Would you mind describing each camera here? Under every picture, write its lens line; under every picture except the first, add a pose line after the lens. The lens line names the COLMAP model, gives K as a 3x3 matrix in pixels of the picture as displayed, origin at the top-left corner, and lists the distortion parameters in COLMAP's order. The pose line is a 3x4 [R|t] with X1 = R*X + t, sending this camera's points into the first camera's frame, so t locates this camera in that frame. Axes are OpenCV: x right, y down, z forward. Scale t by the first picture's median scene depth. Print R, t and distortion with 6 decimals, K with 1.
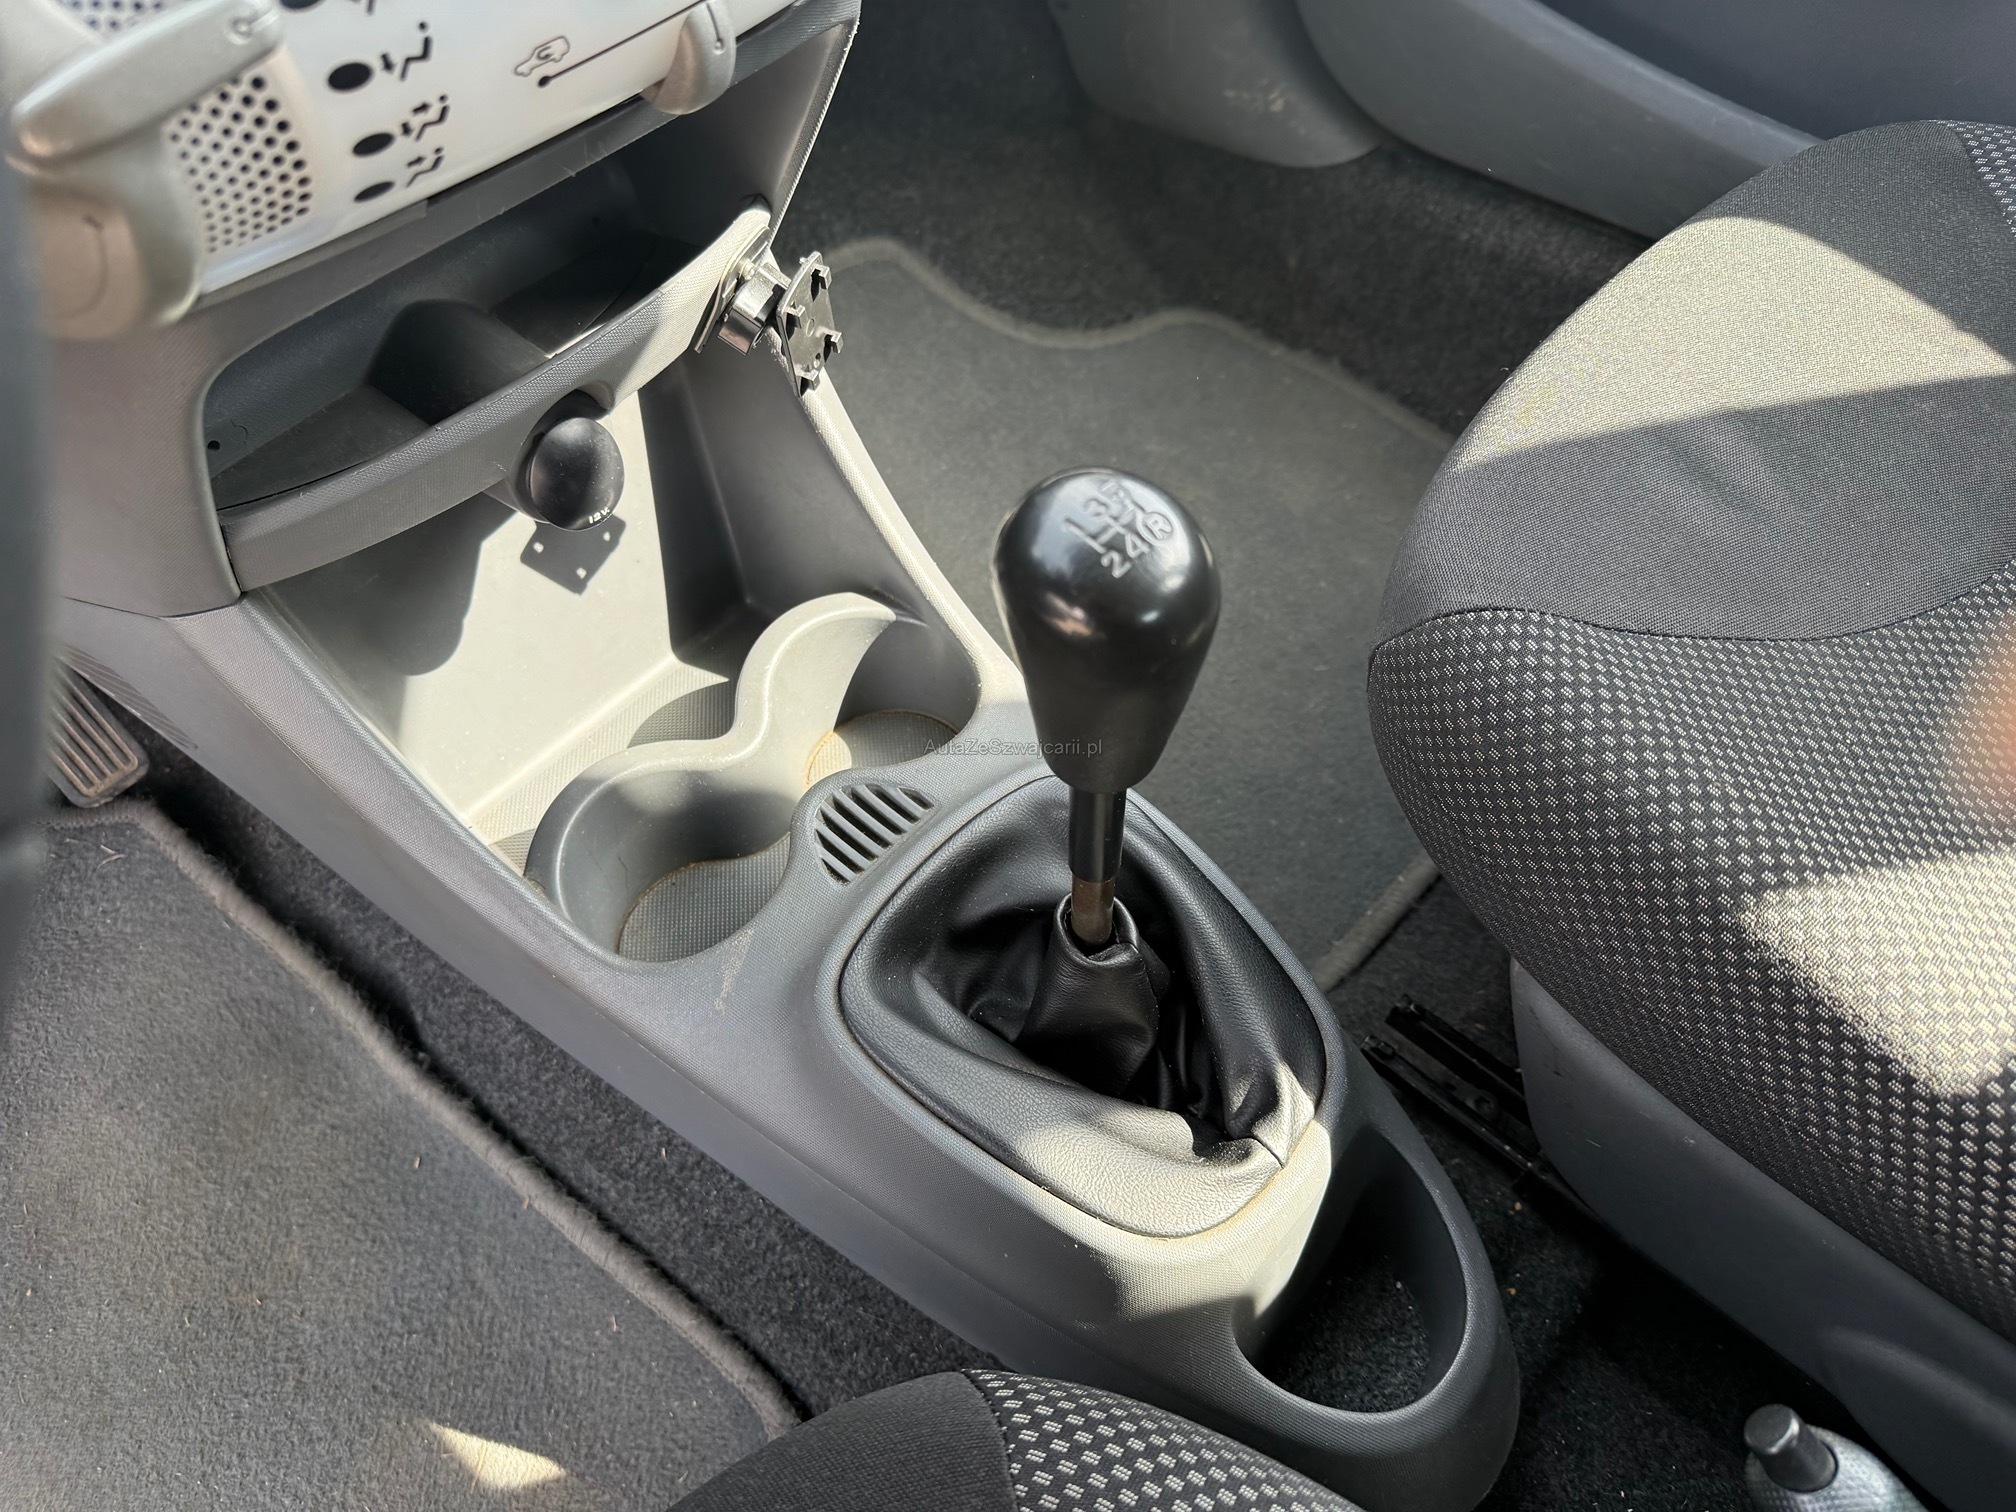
lens RADIAL K [[1438.2, 0, 1014.0], [0, 1438.2, 741.4], [0, 0, 1]] dist [-0.002294, -0.013675]
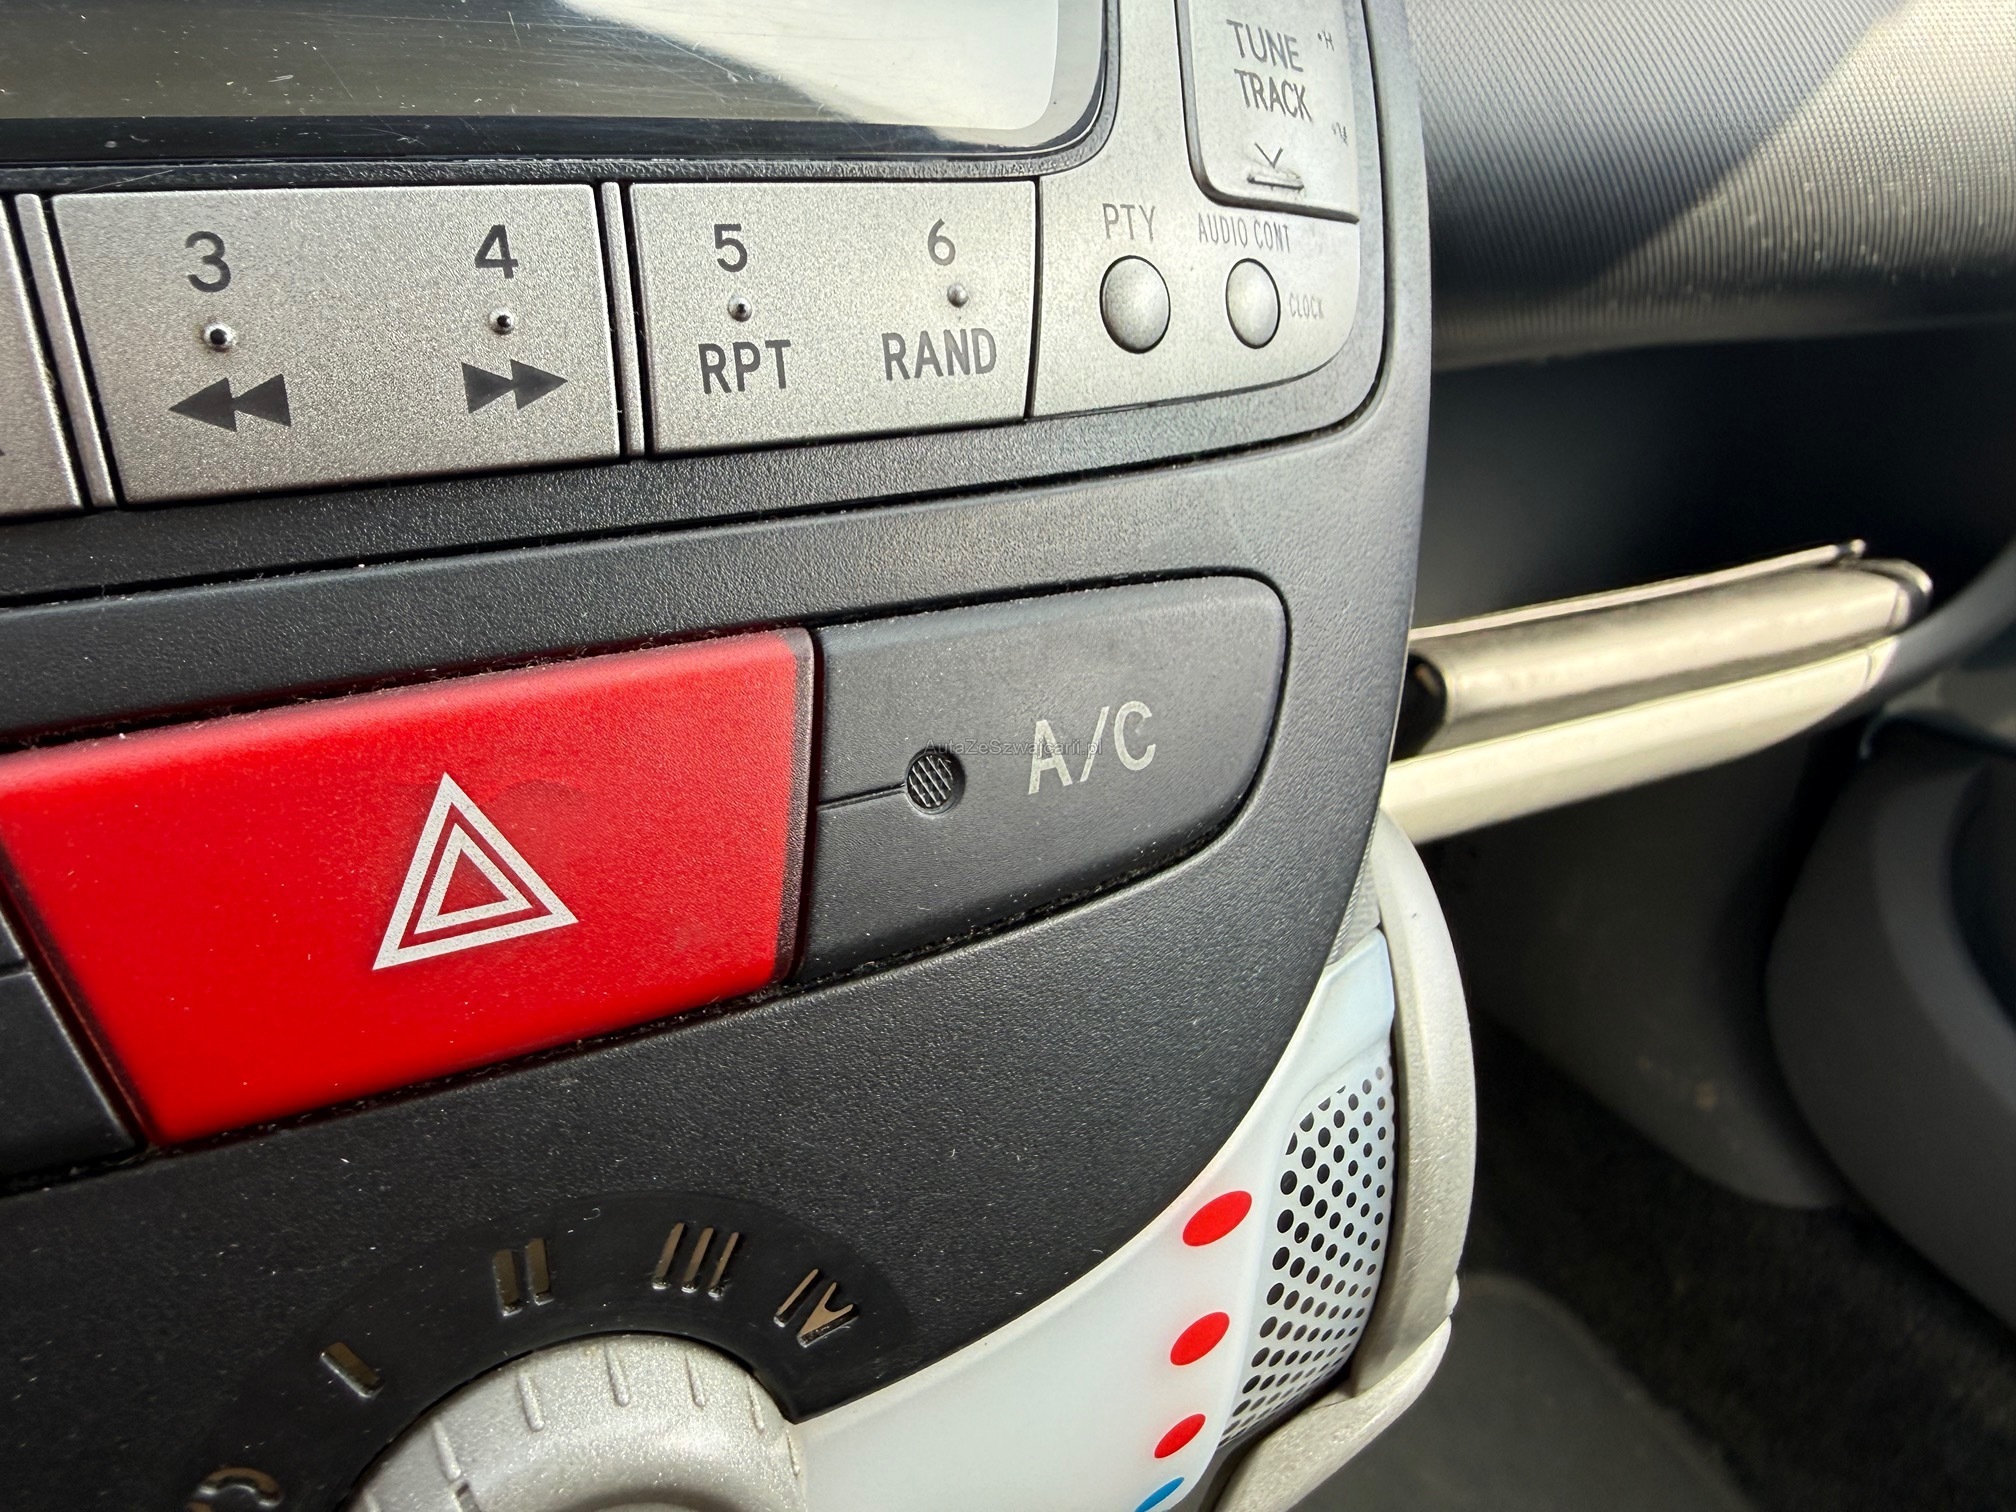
lens RADIAL K [[1426.9, 0, 988.0], [0, 1426.9, 750.5], [0, 0, 1]] dist [0.035476, -0.003587]
pose [[0.922618, 0.295108, -0.248369, -0.079830], [-0.365026, 0.876082, -0.315017, -0.453784], [0.124628, 0.381302, 0.916012, 0.329895]]
